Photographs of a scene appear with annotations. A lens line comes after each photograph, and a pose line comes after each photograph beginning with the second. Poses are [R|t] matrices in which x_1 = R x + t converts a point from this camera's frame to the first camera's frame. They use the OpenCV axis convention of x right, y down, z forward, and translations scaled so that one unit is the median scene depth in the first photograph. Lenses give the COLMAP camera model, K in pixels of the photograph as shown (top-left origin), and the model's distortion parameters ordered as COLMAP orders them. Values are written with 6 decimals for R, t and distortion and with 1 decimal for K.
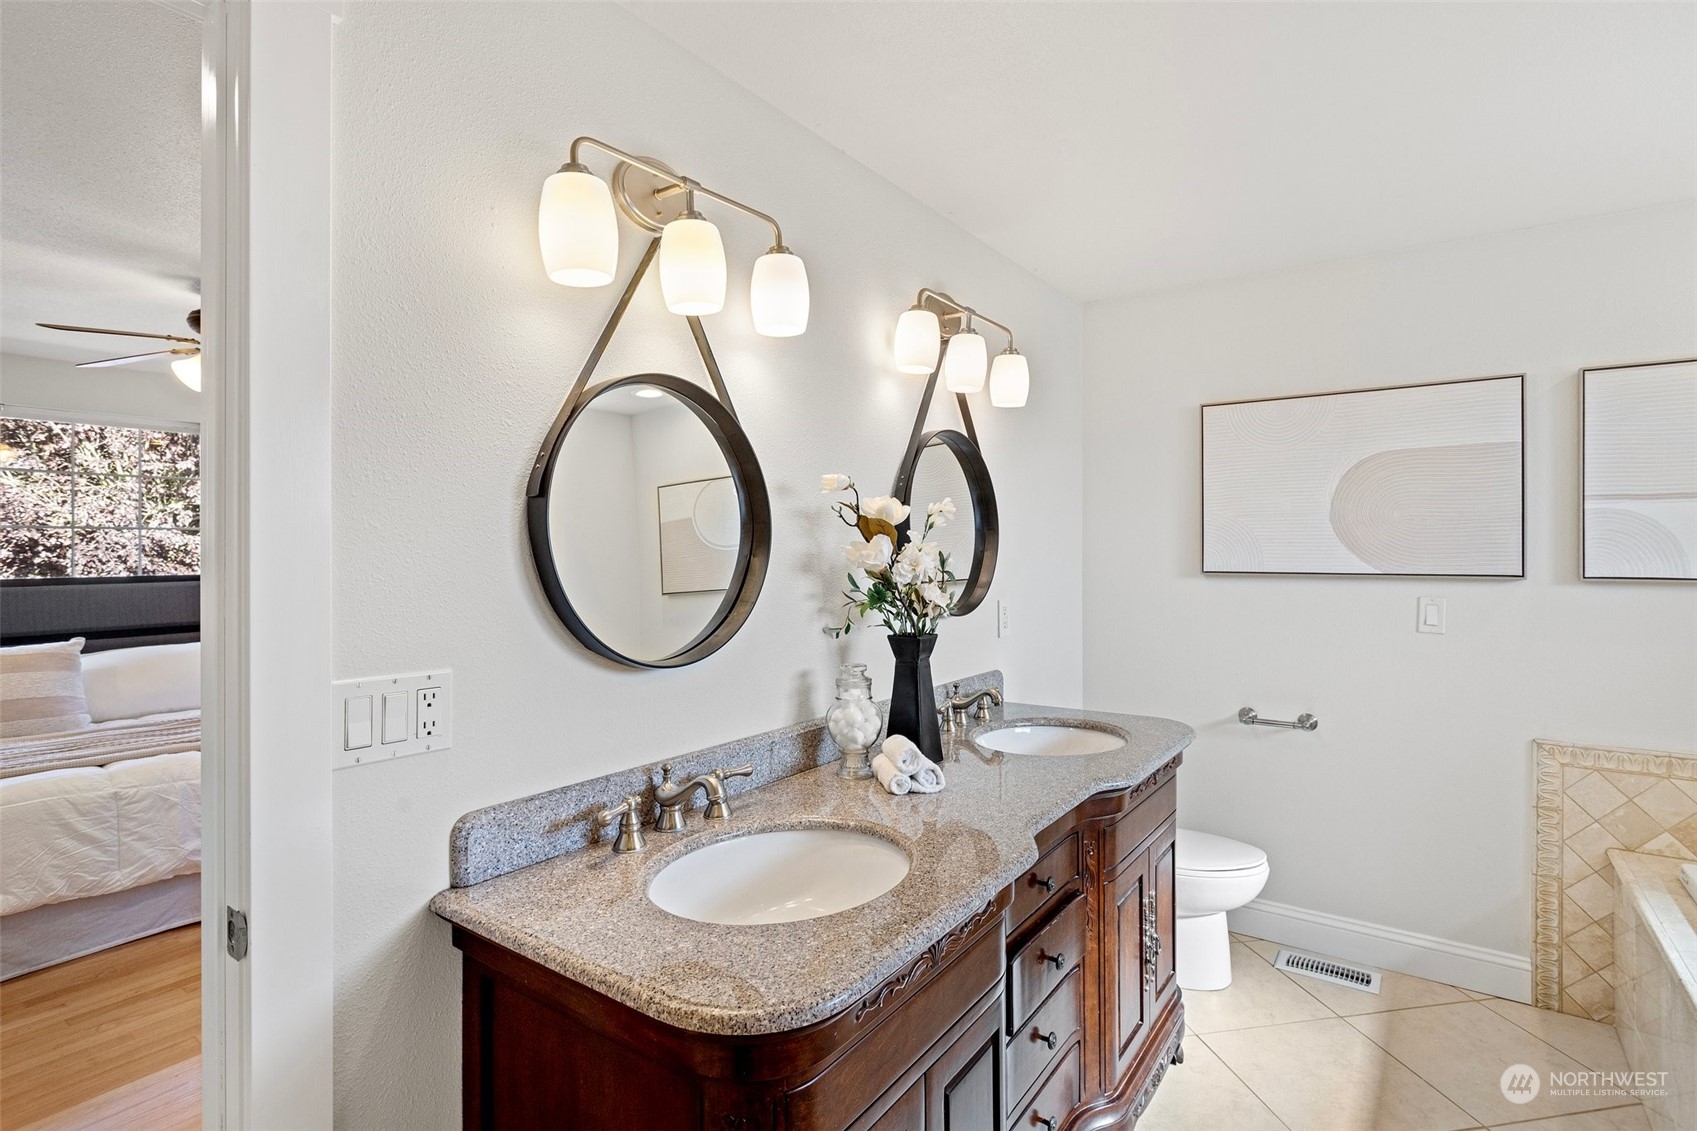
lens RADIAL K [[827.9, 0, 847.3], [0, 827.9, 557.6], [0, 0, 1]] dist [-0.003437, -0.000800]
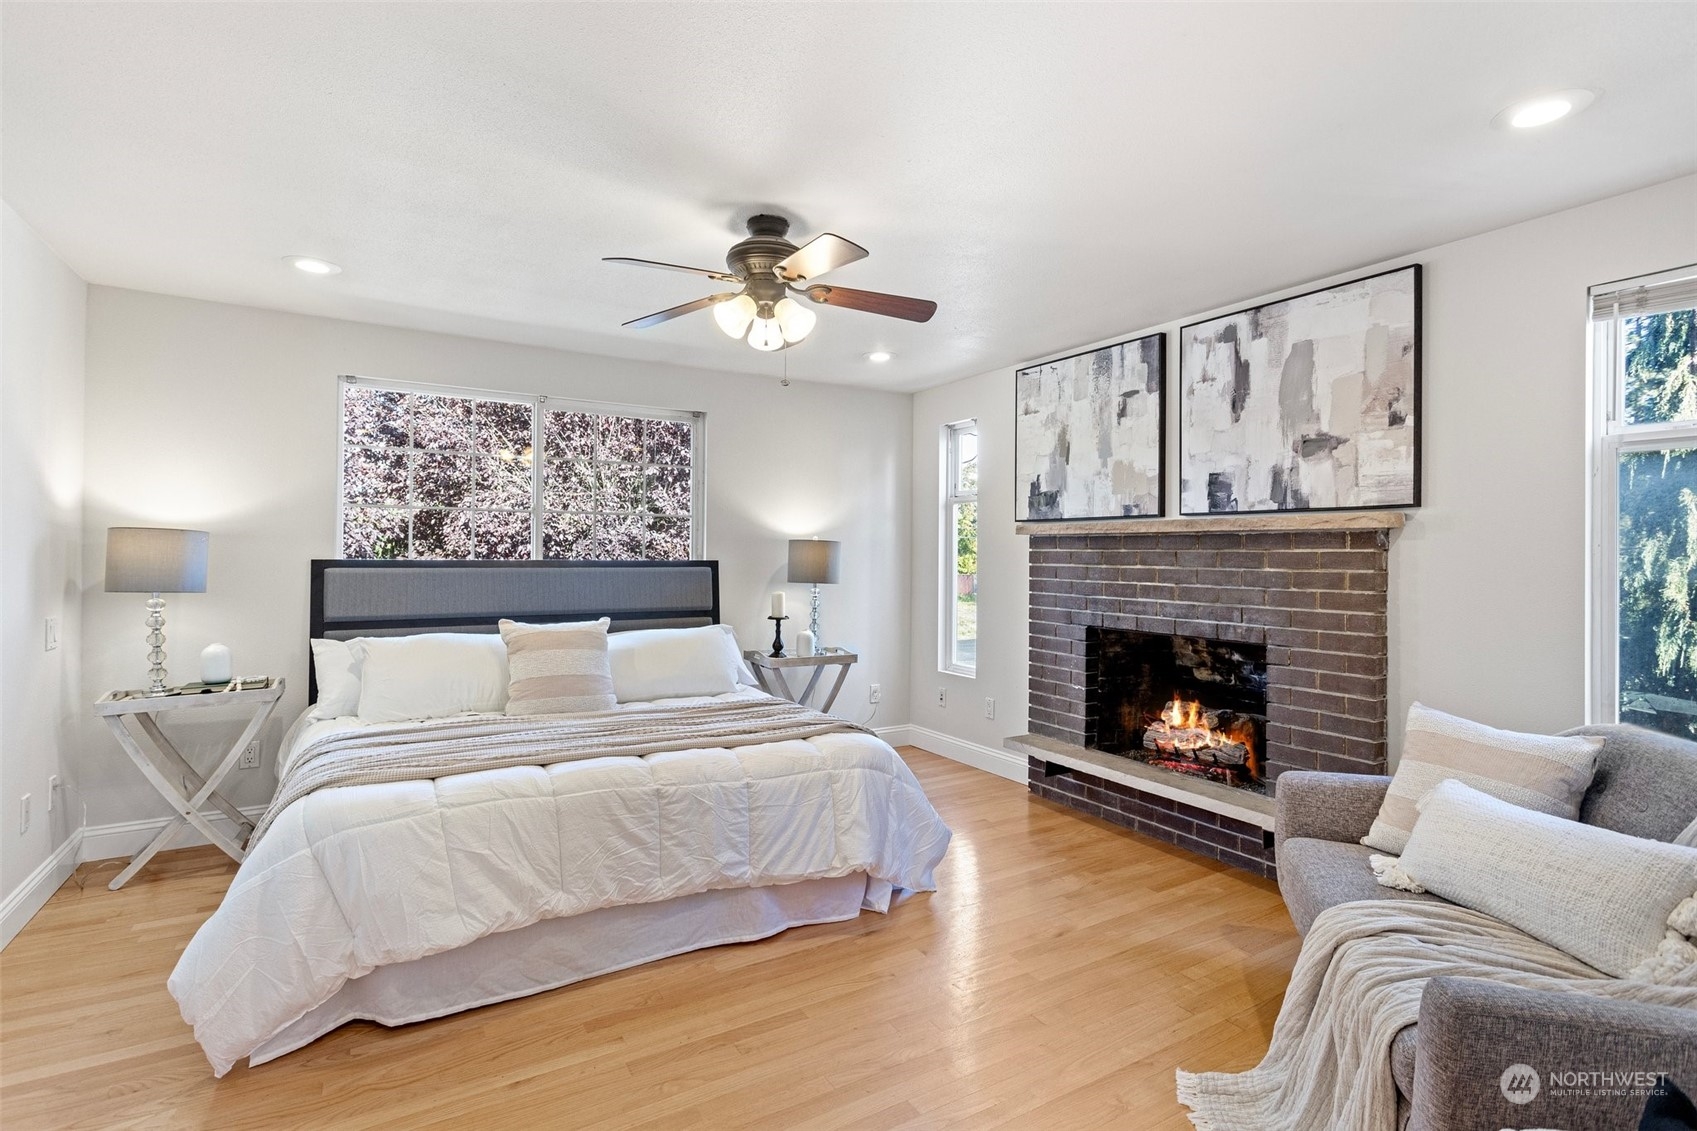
lens RADIAL K [[811.7, 0, 848.8], [0, 811.7, 561.4], [0, 0, 1]] dist [-0.005668, 0.001961]
pose [[0.918317, 0.011515, -0.395679, -0.322766], [-0.013656, 0.999903, -0.002596, 0.032446], [0.395611, 0.007788, 0.918385, 0.247605]]
